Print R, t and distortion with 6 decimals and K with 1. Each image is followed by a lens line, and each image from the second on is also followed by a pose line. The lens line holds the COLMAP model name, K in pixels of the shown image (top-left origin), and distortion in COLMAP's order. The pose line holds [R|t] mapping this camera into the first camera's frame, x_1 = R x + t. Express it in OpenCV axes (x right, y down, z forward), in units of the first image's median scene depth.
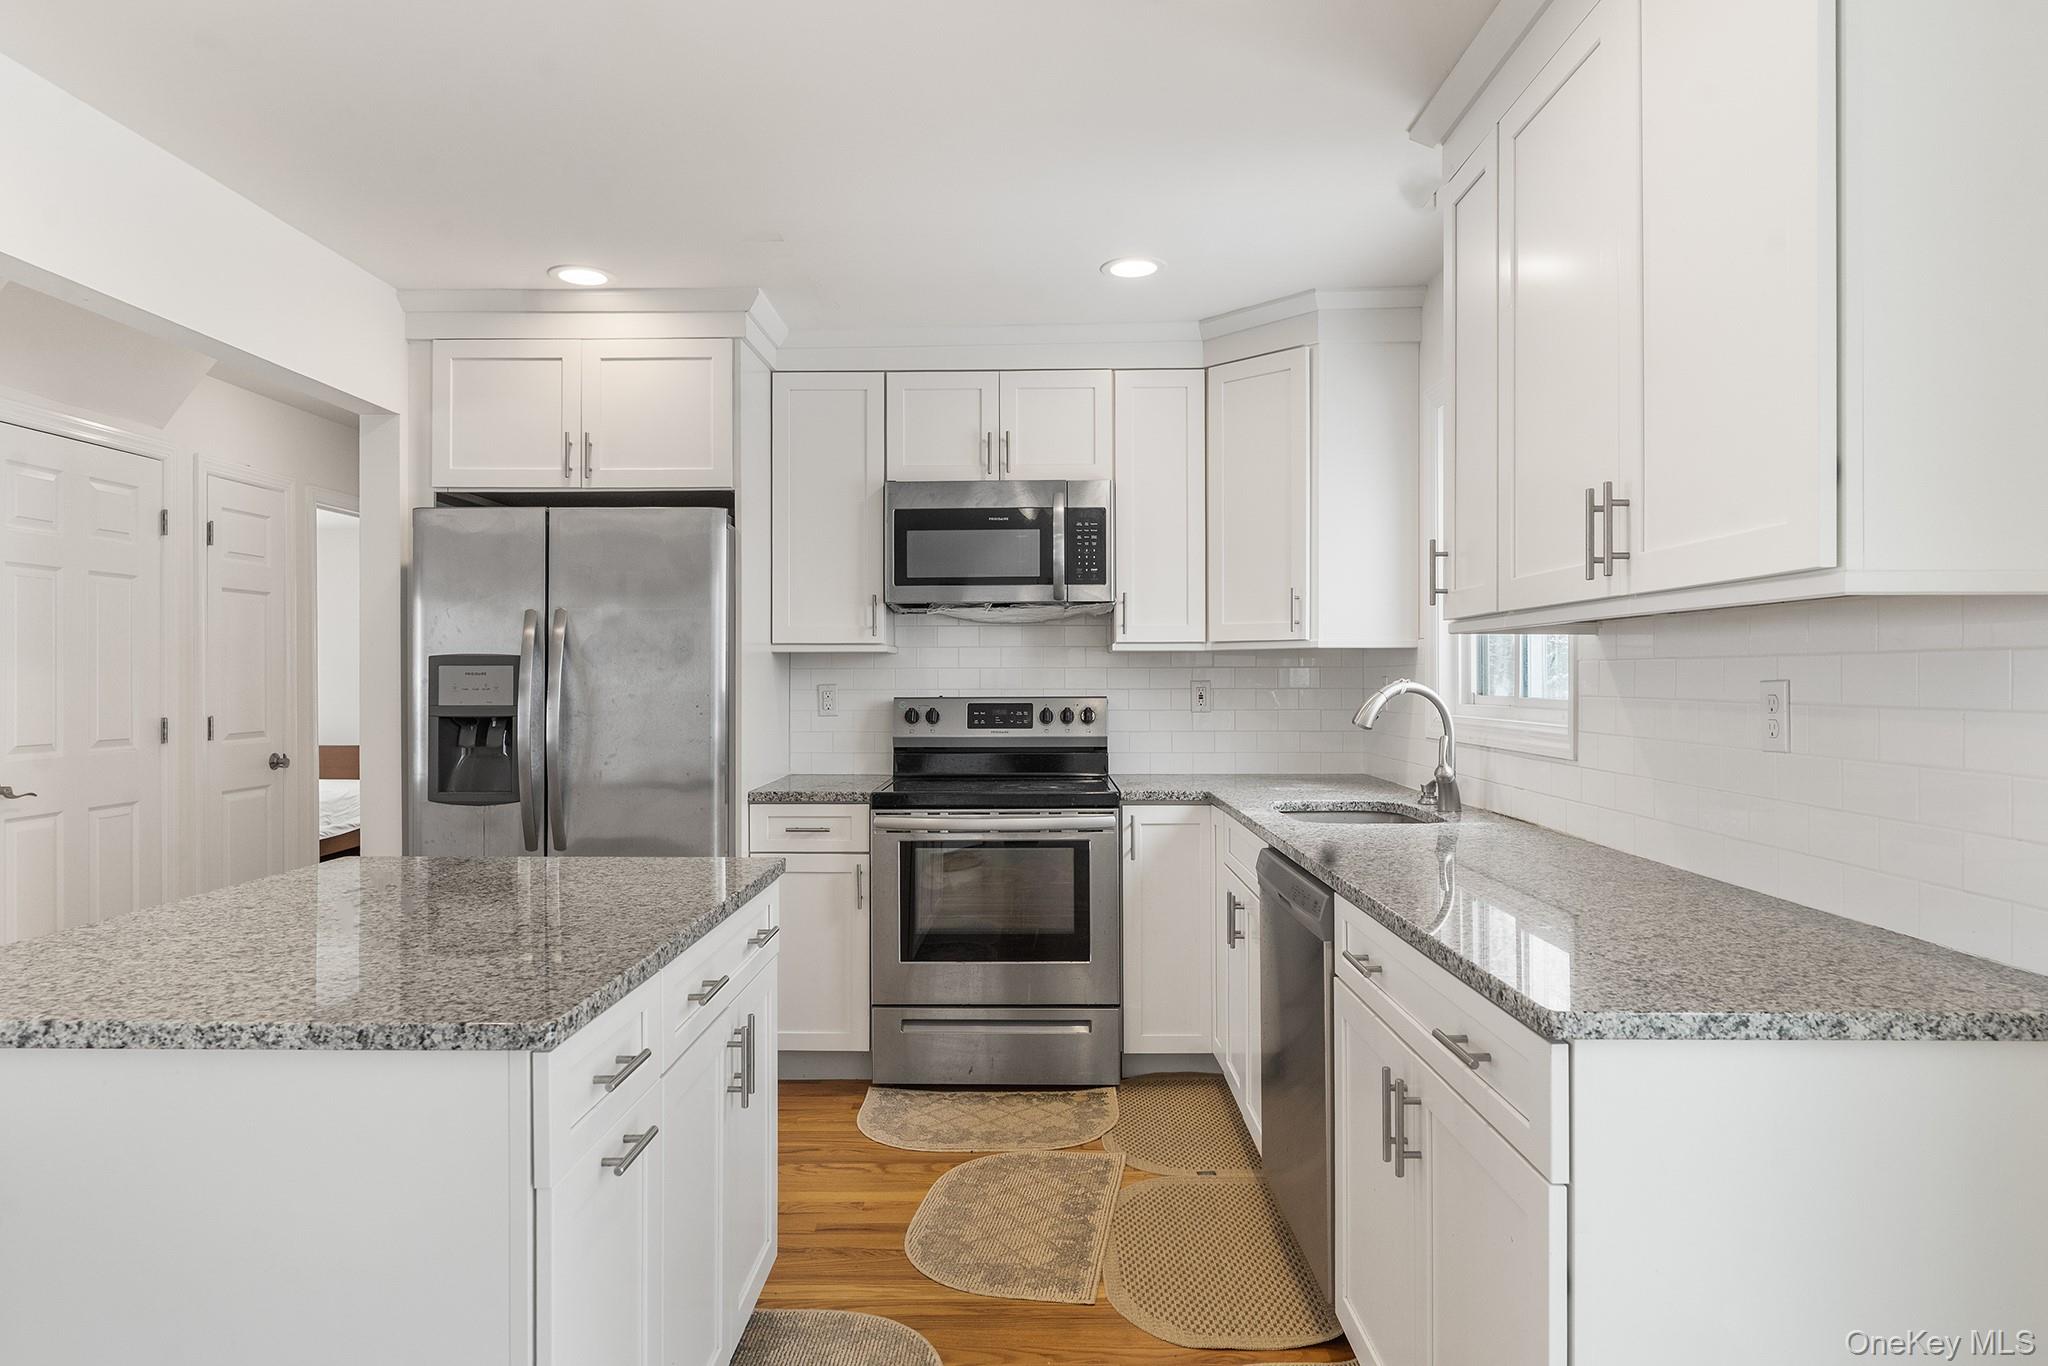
lens RADIAL K [[1212.6, 0, 1020.4], [0, 1212.6, 672.6], [0, 0, 1]] dist [-0.004718, 0.002158]
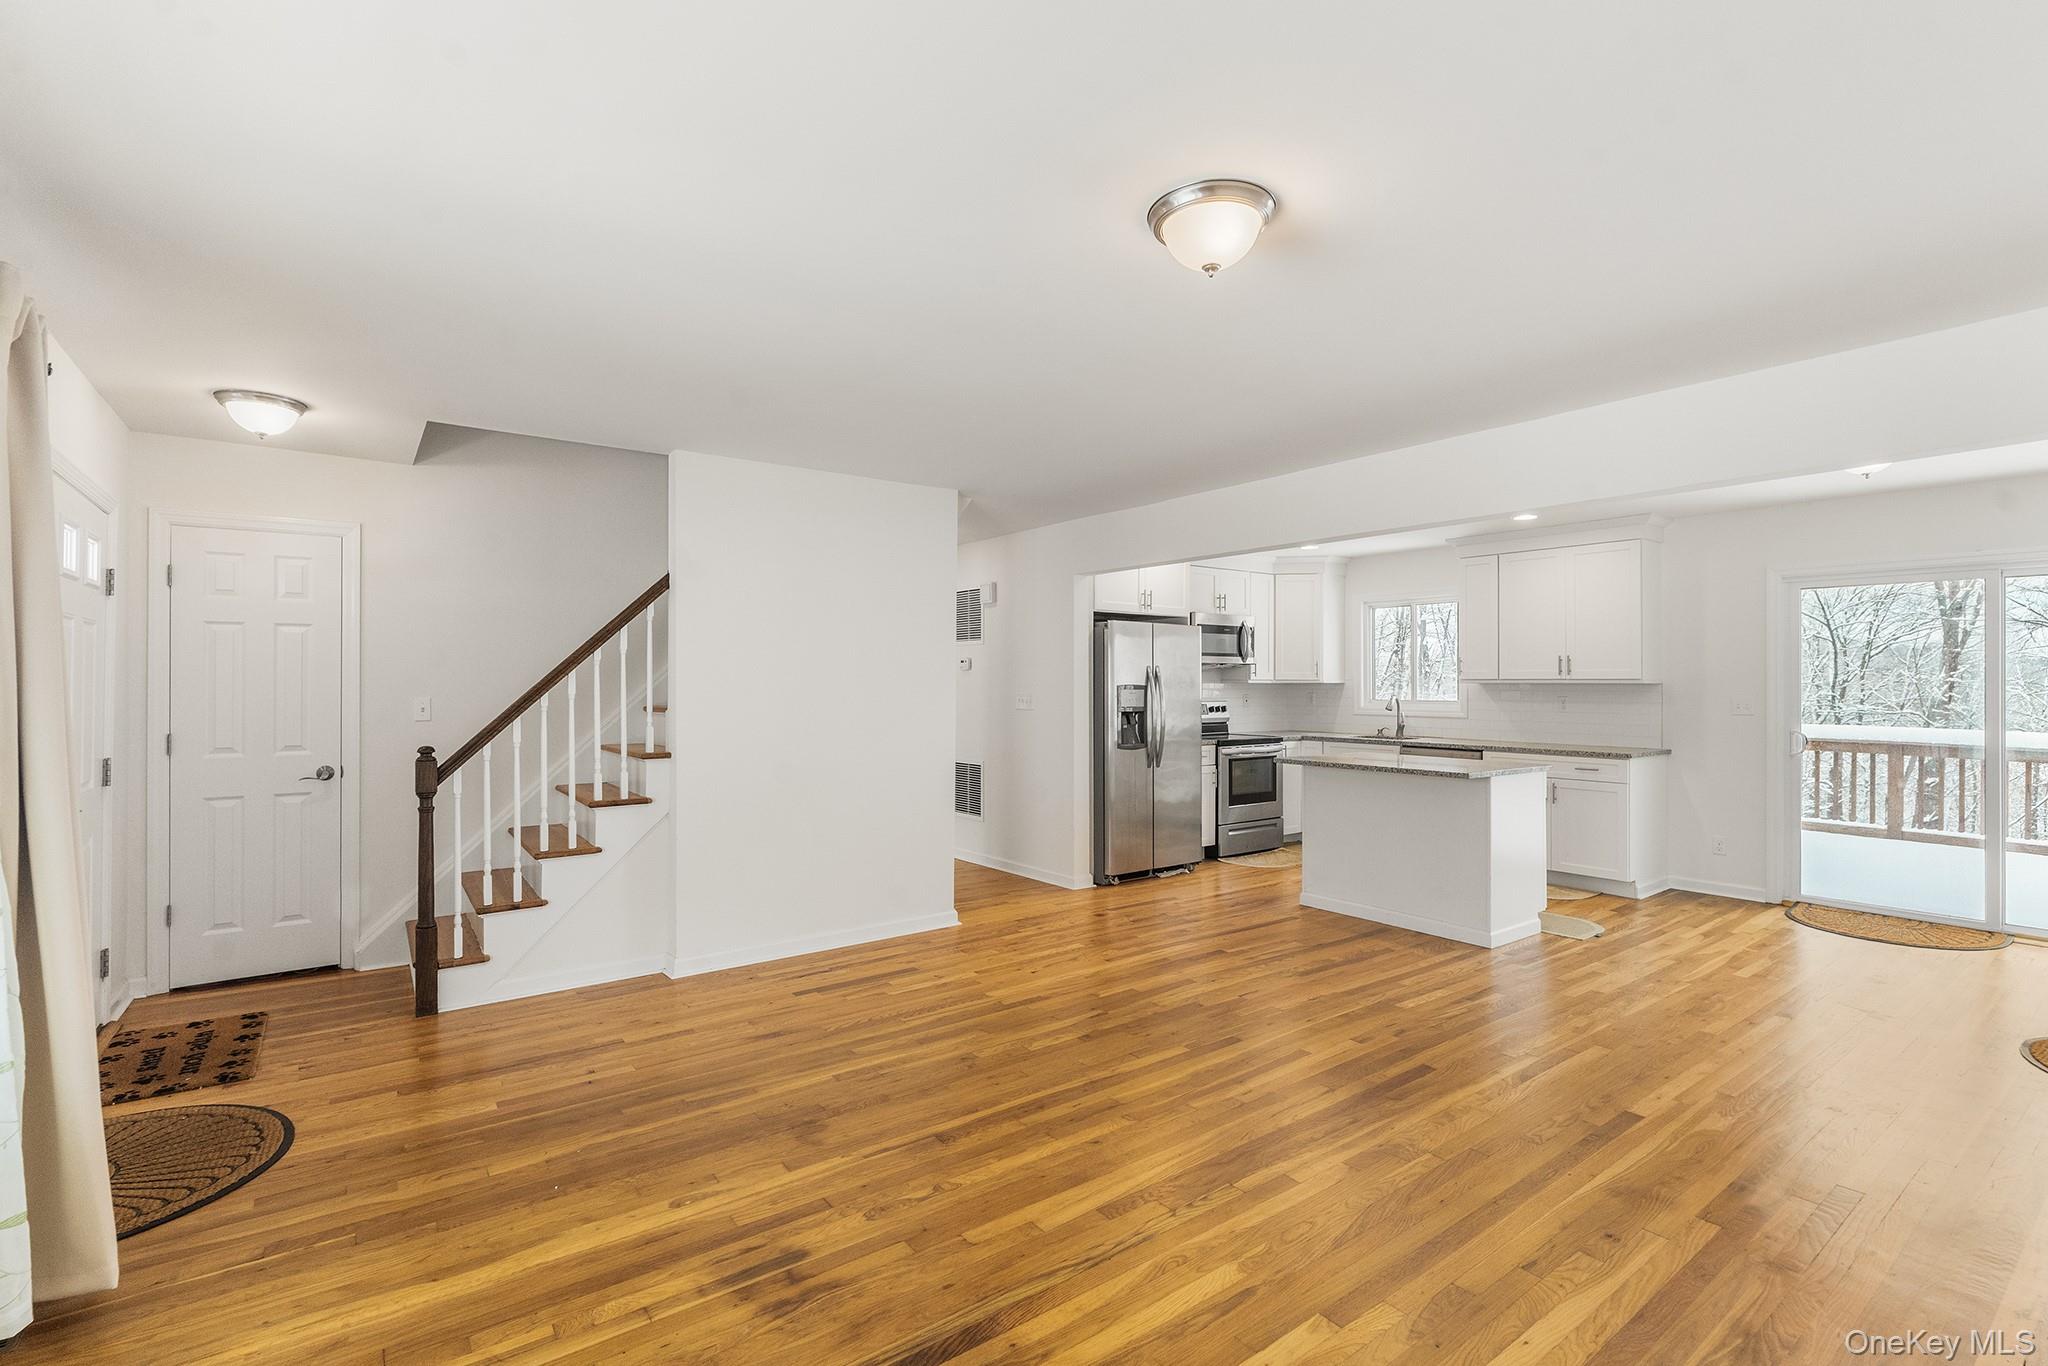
lens RADIAL K [[926.8, 0, 1020.9], [0, 926.8, 683.8], [0, 0, 1]] dist [-0.000689, 0.000838]
pose [[0.790310, 0.006098, 0.612677, -1.623620], [-0.007542, 0.999972, -0.000225, -0.013987], [-0.612661, -0.004443, 0.790333, -0.257184]]
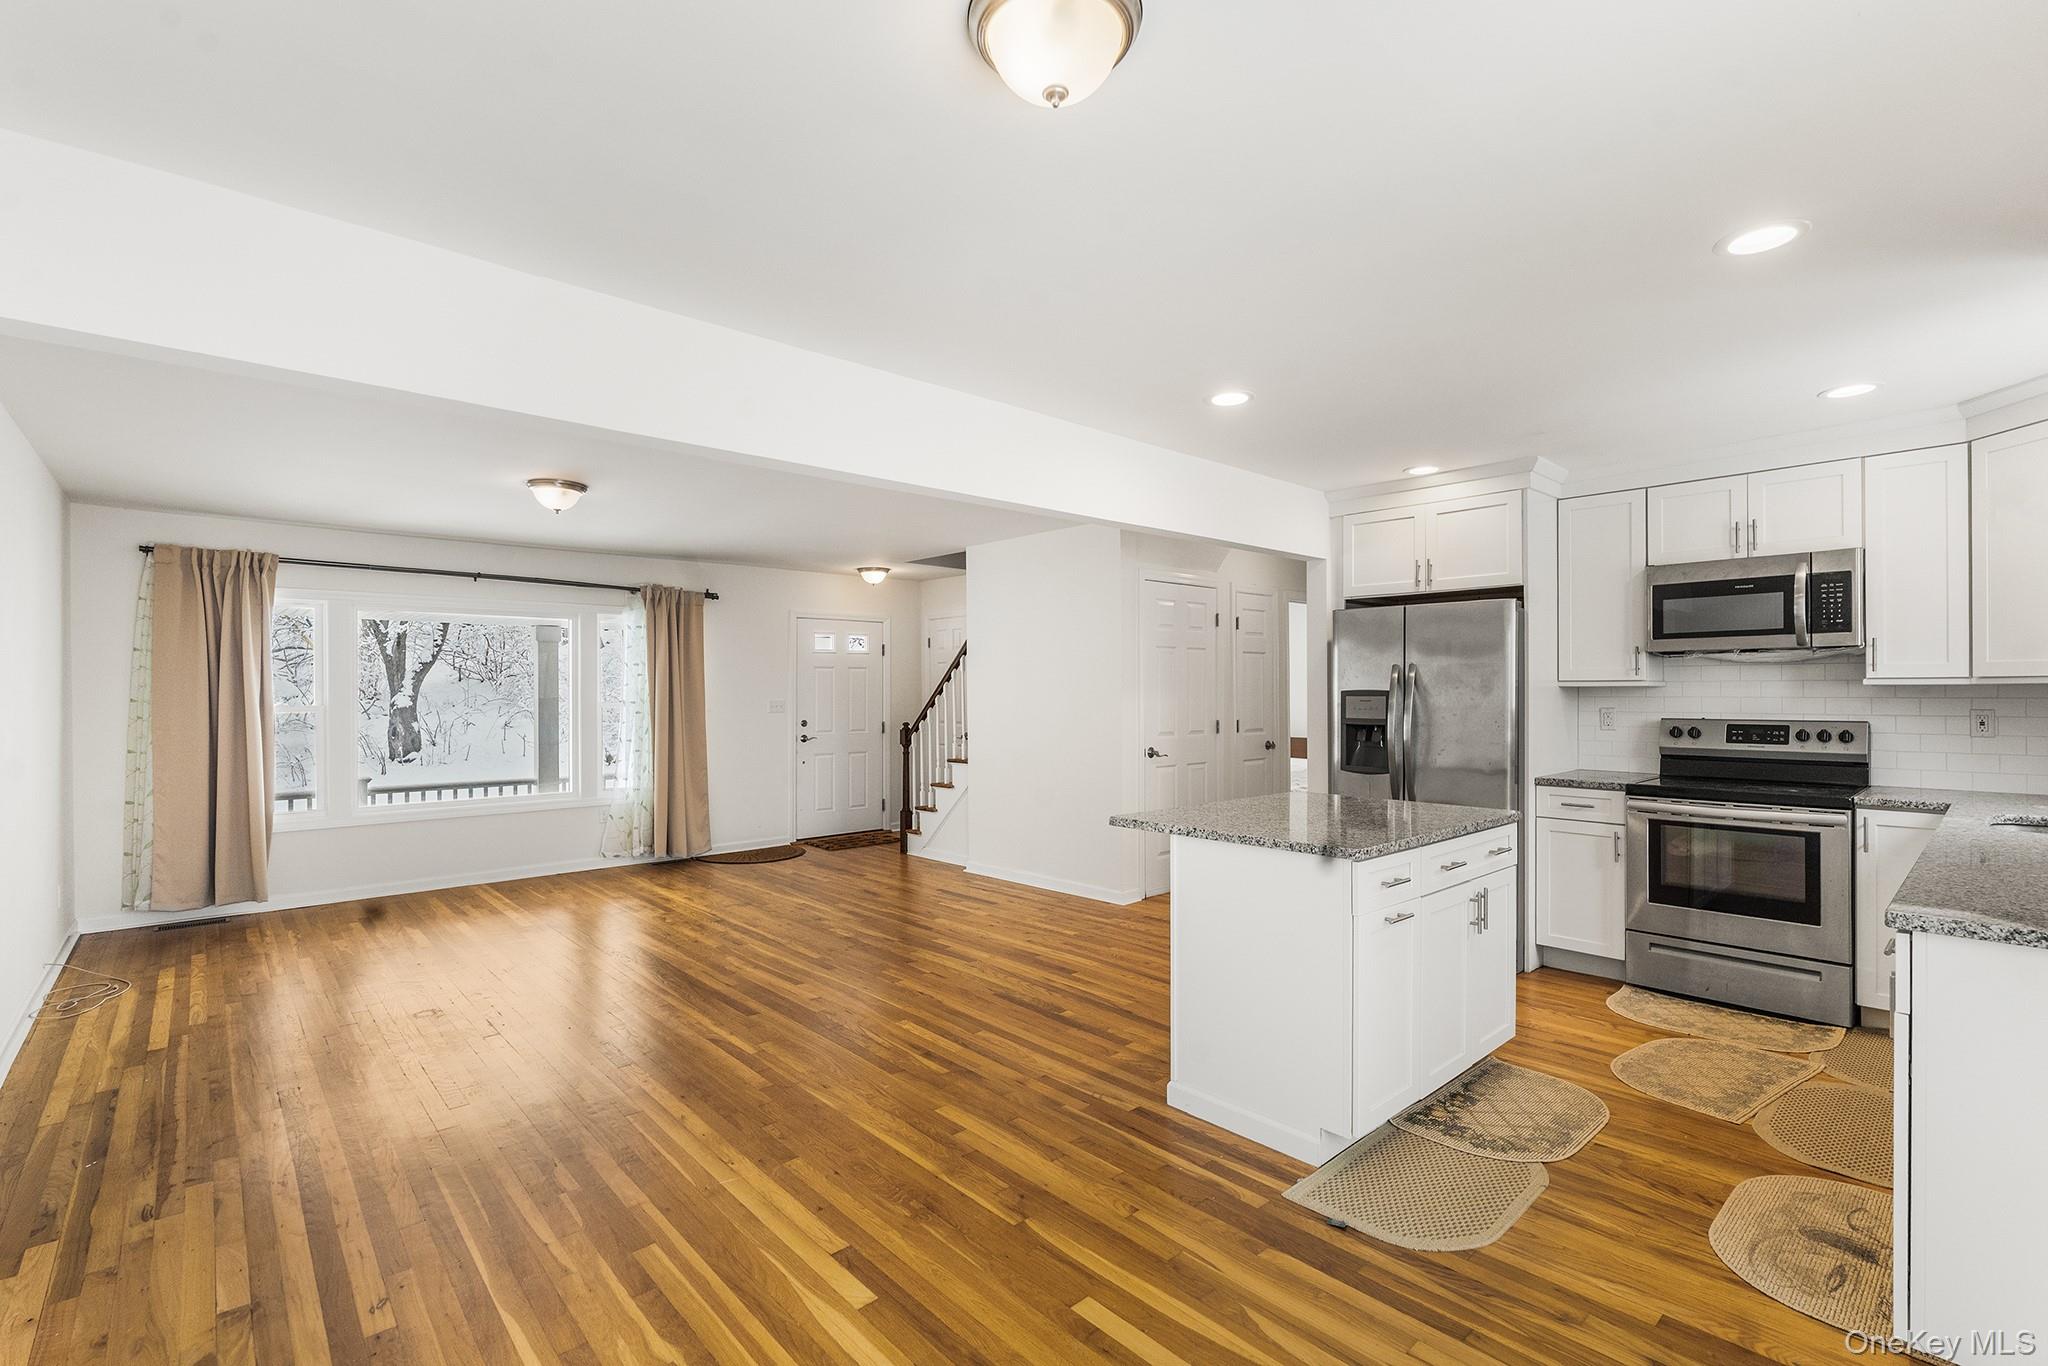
lens RADIAL K [[926.8, 0, 1026.2], [0, 926.8, 685.1], [0, 0, 1]] dist [-0.000689, 0.000838]
pose [[0.688998, -0.003574, -0.724754, 0.189598], [0.001850, 0.999993, -0.003172, -0.017857], [0.724761, 0.000845, 0.689000, -0.294316]]
